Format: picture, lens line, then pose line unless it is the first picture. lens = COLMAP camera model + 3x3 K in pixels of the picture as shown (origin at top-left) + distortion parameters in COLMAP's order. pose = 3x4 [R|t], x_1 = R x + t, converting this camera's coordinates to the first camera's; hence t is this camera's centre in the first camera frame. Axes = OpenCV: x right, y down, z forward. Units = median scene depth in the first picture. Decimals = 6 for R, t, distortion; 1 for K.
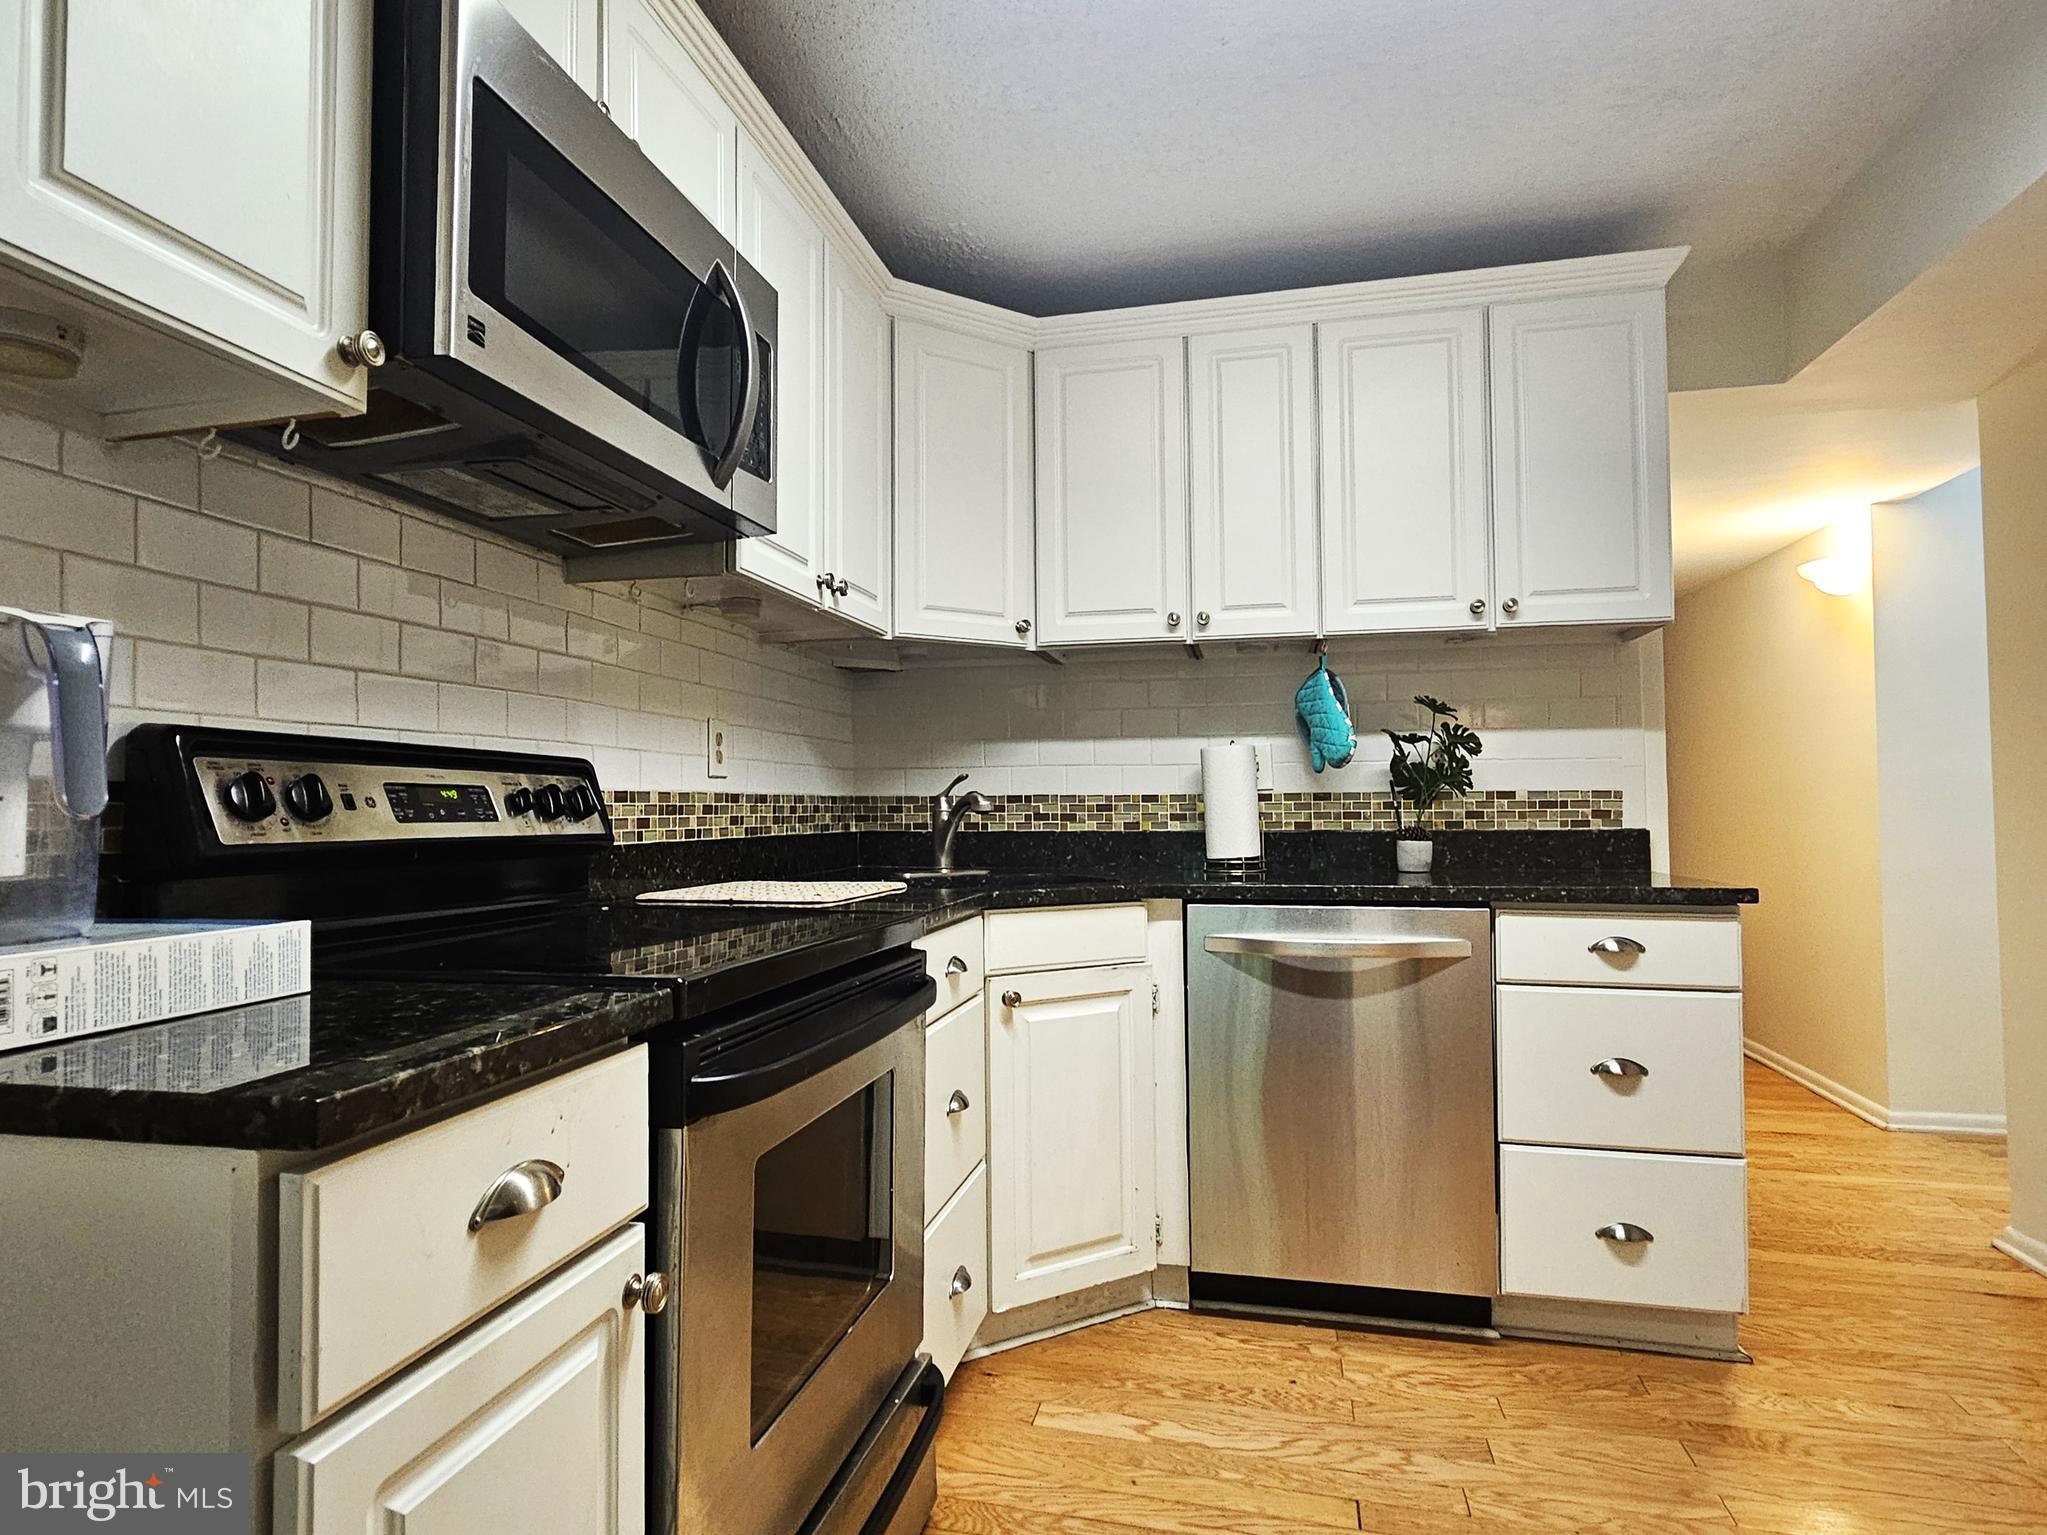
lens RADIAL K [[1103.7, 0, 1023.5], [0, 1103.7, 767.5], [0, 0, 1]] dist [0.000457, 0.000673]
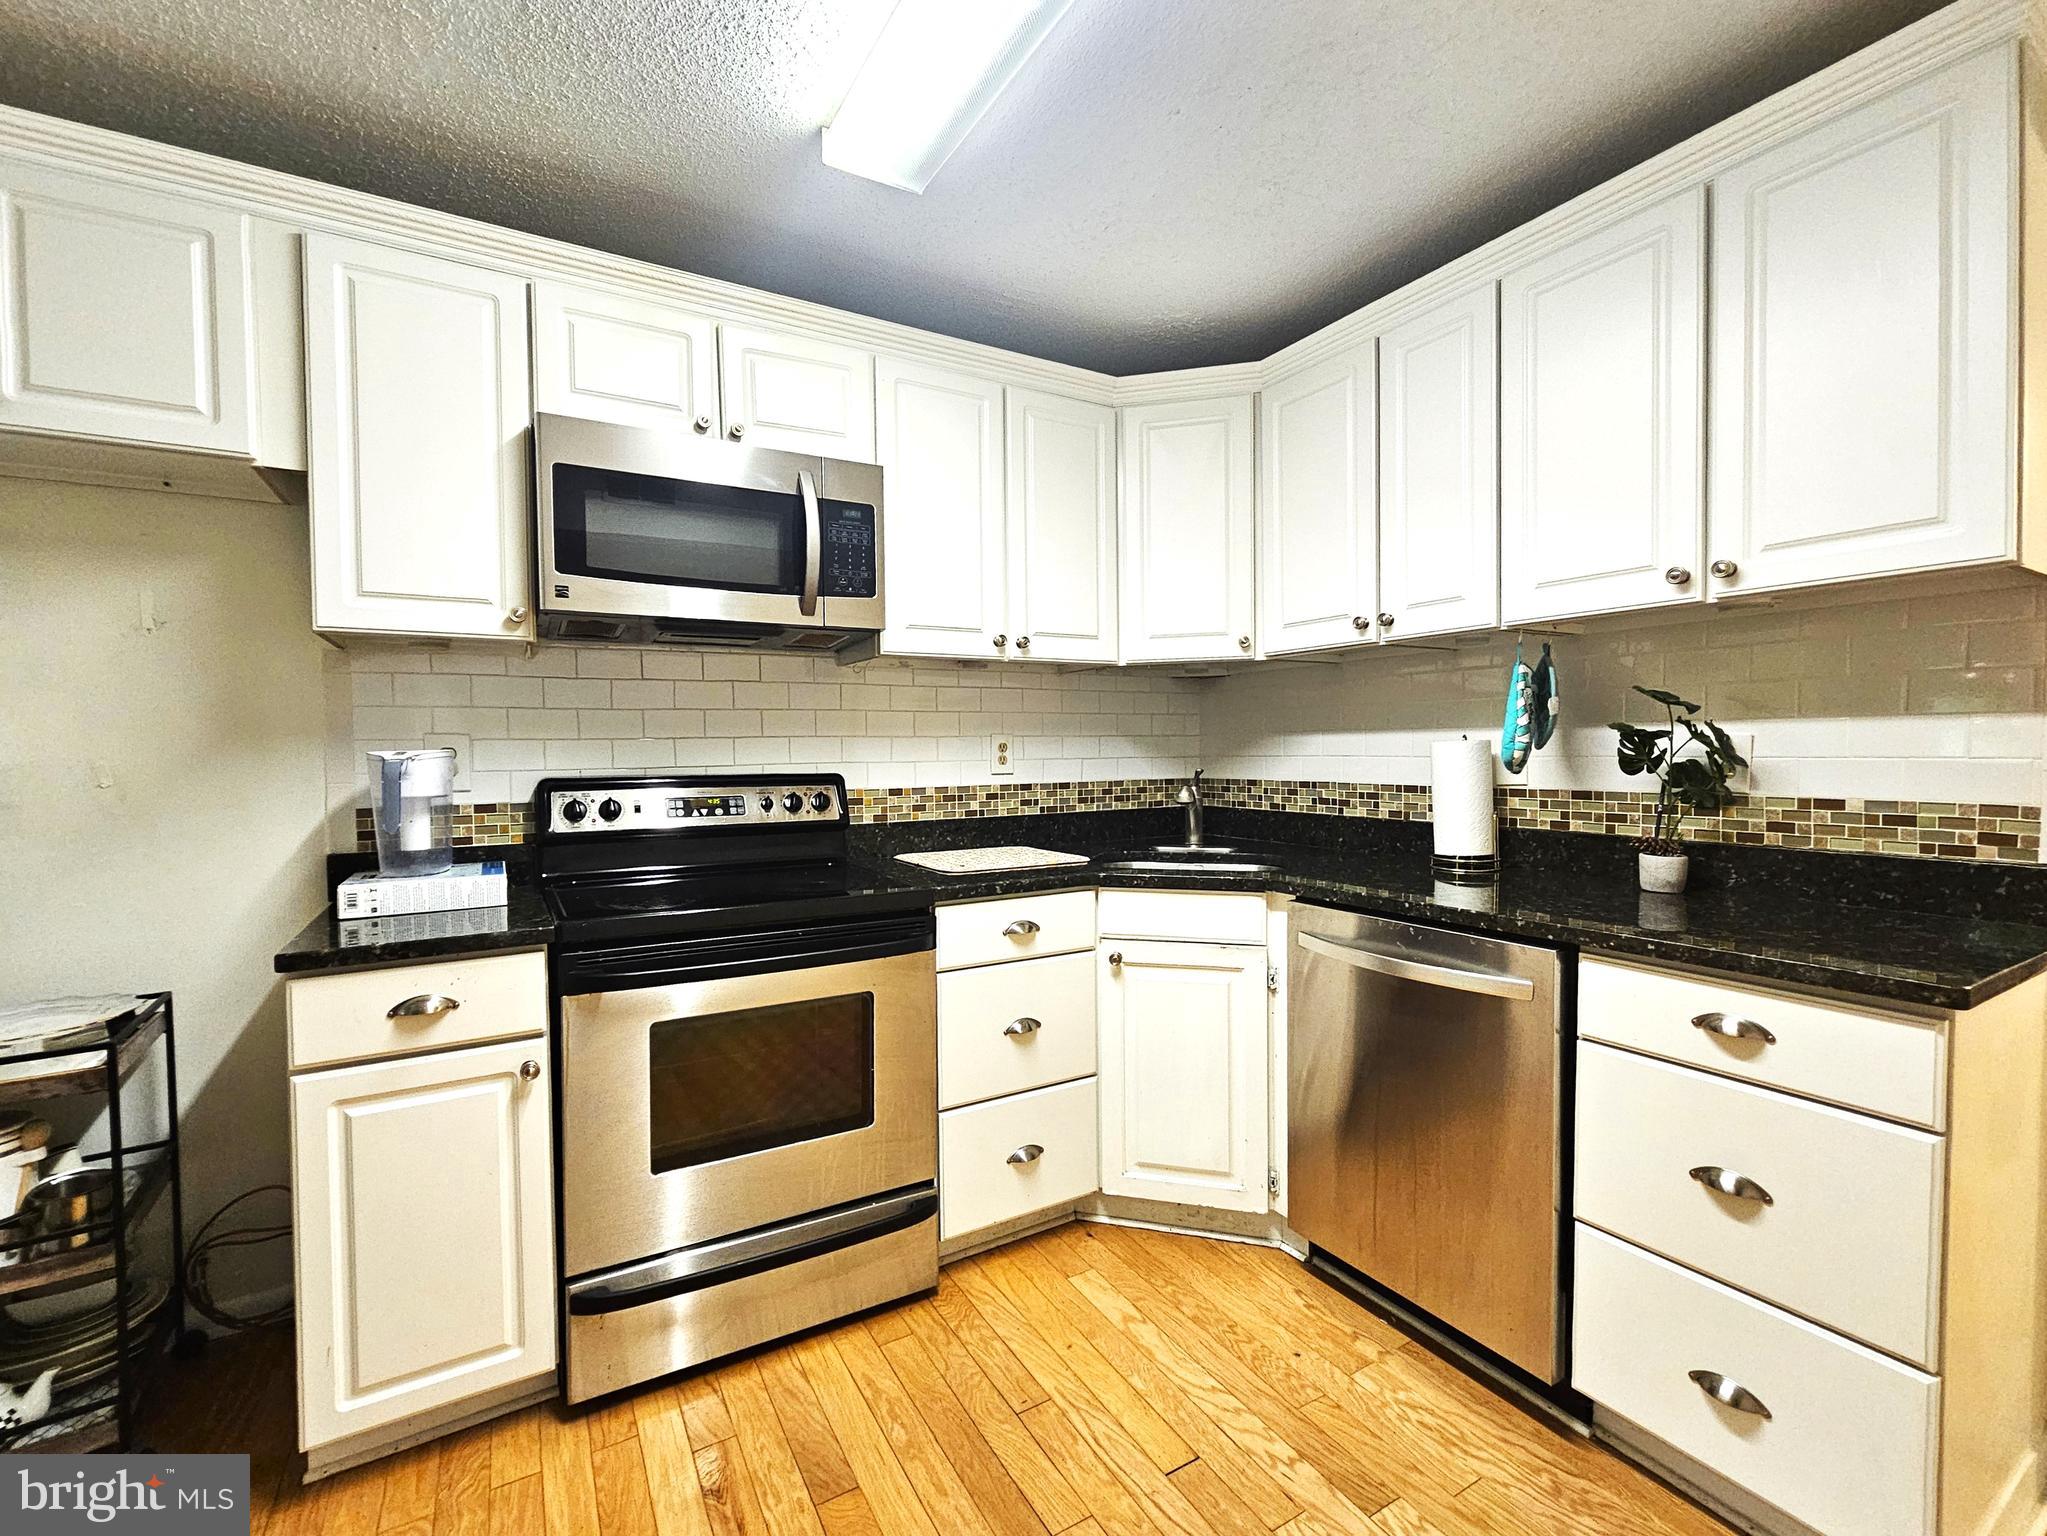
lens RADIAL K [[877.1, 0, 1023.5], [0, 877.1, 768.0], [0, 0, 1]] dist [-0.001262, 0.000771]
pose [[0.691499, 0.015579, -0.722209, 0.575215], [0.032072, 0.998119, 0.052240, -0.058157], [0.721665, -0.059287, 0.689699, 0.216914]]
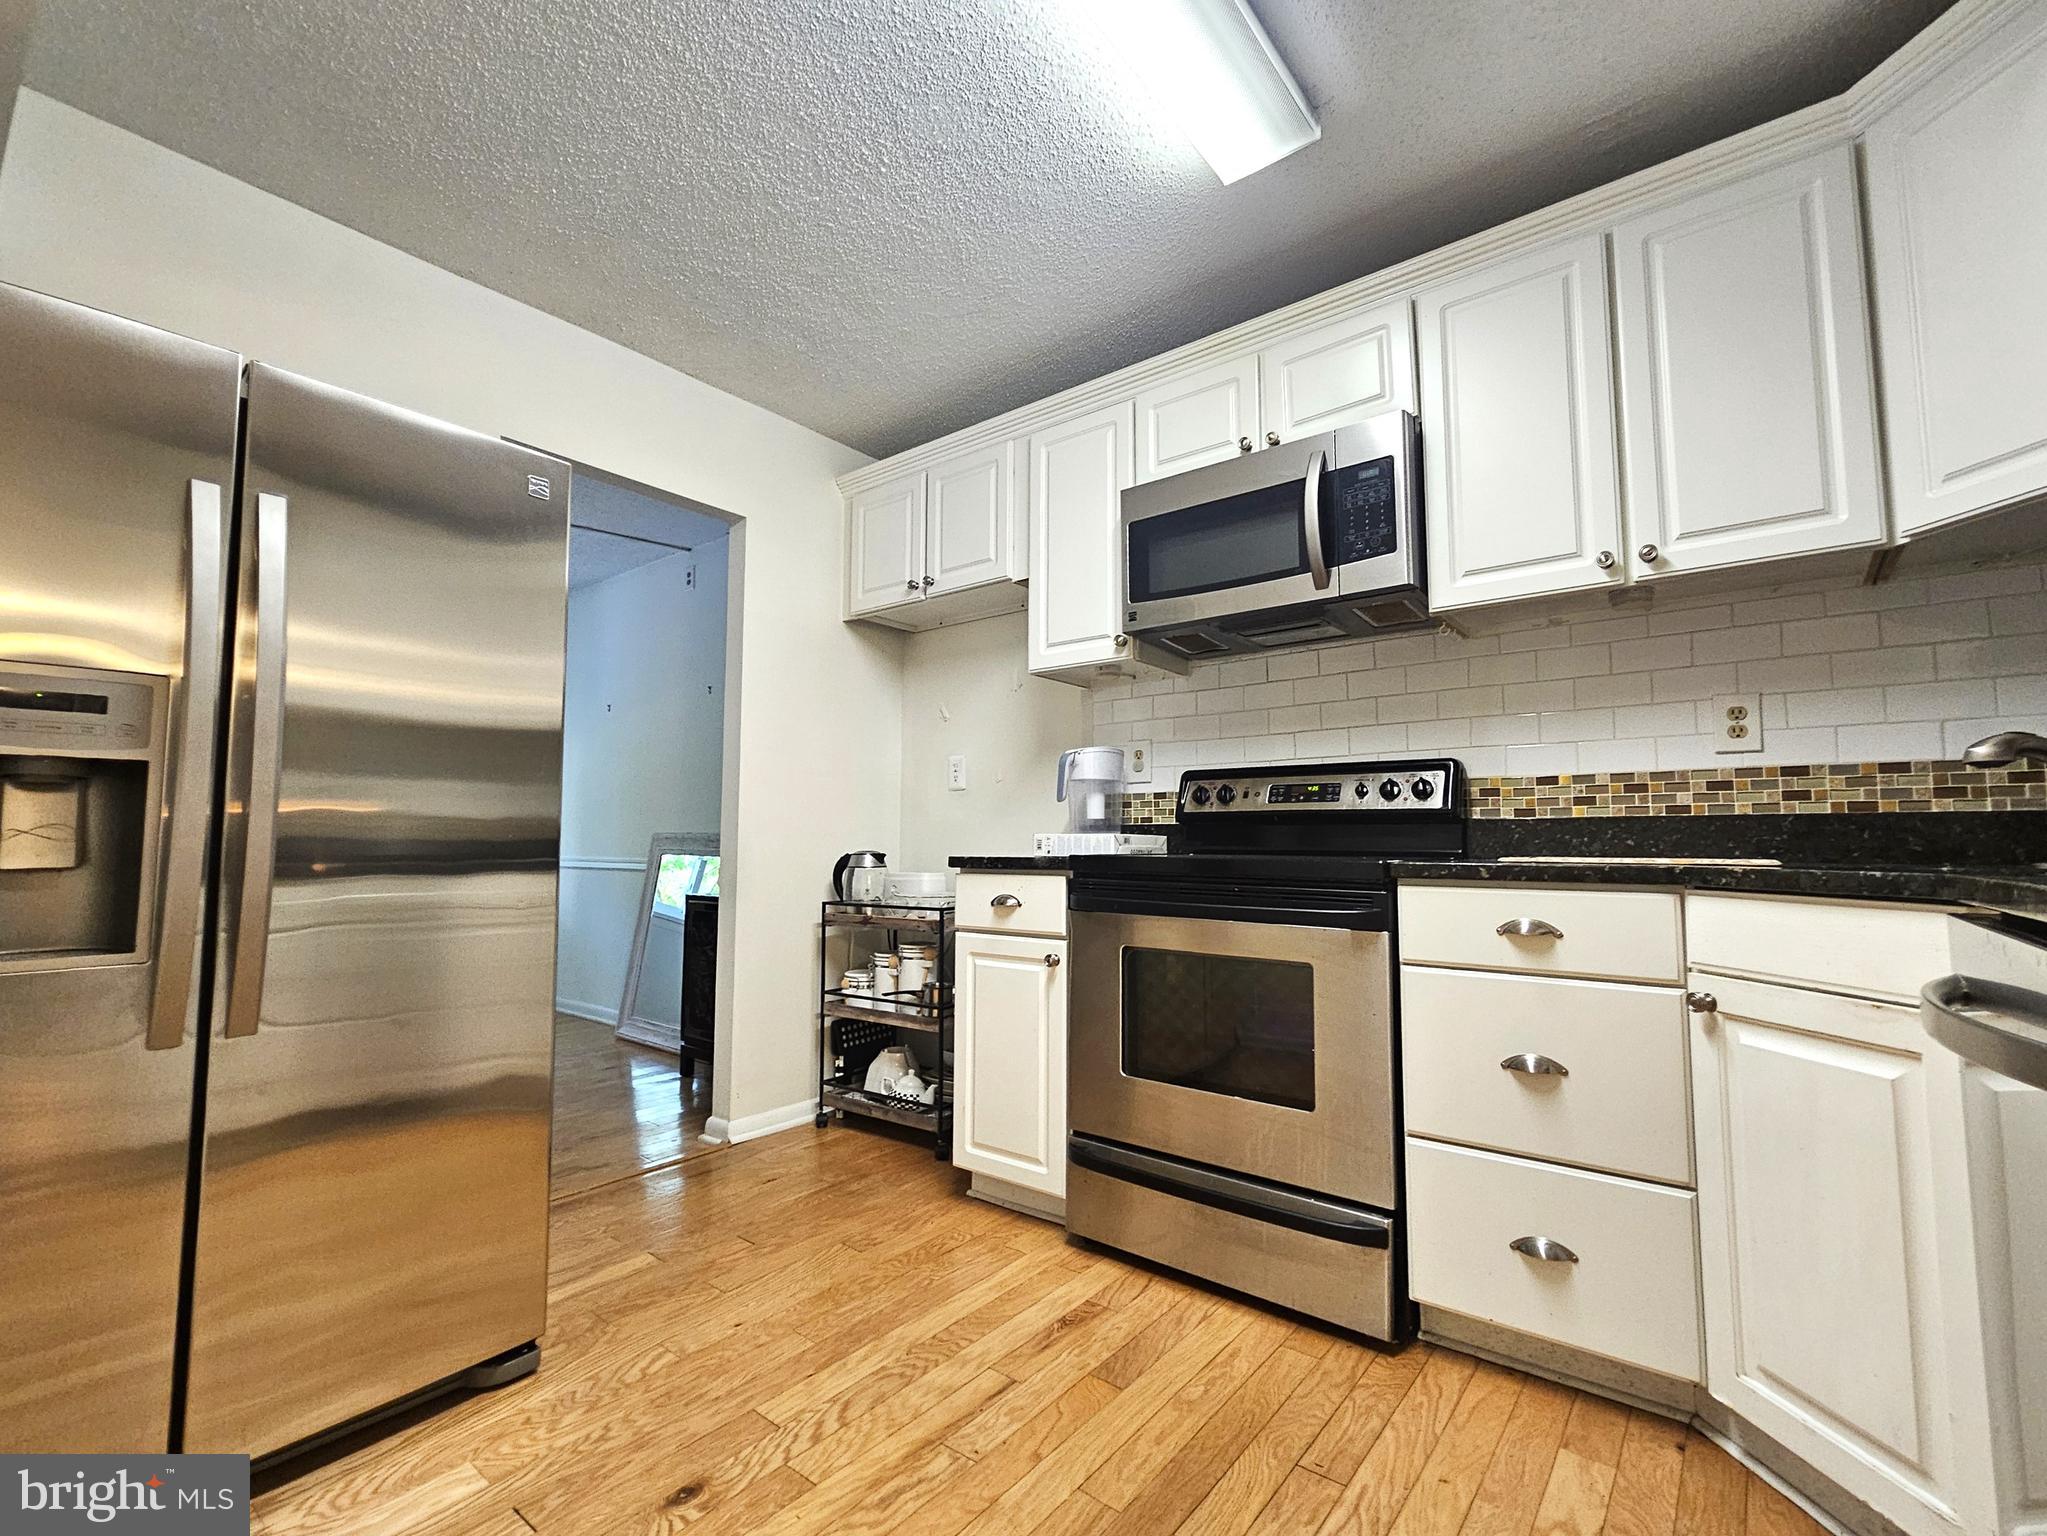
lens RADIAL K [[925.6, 0, 1023.5], [0, 925.6, 768.0], [0, 0, 1]] dist [-0.003390, -0.000011]
pose [[-0.433378, -0.072475, -0.898293, 0.728044], [0.033634, 0.994766, -0.096486, 0.079956], [0.900584, -0.072028, -0.428672, 0.769991]]
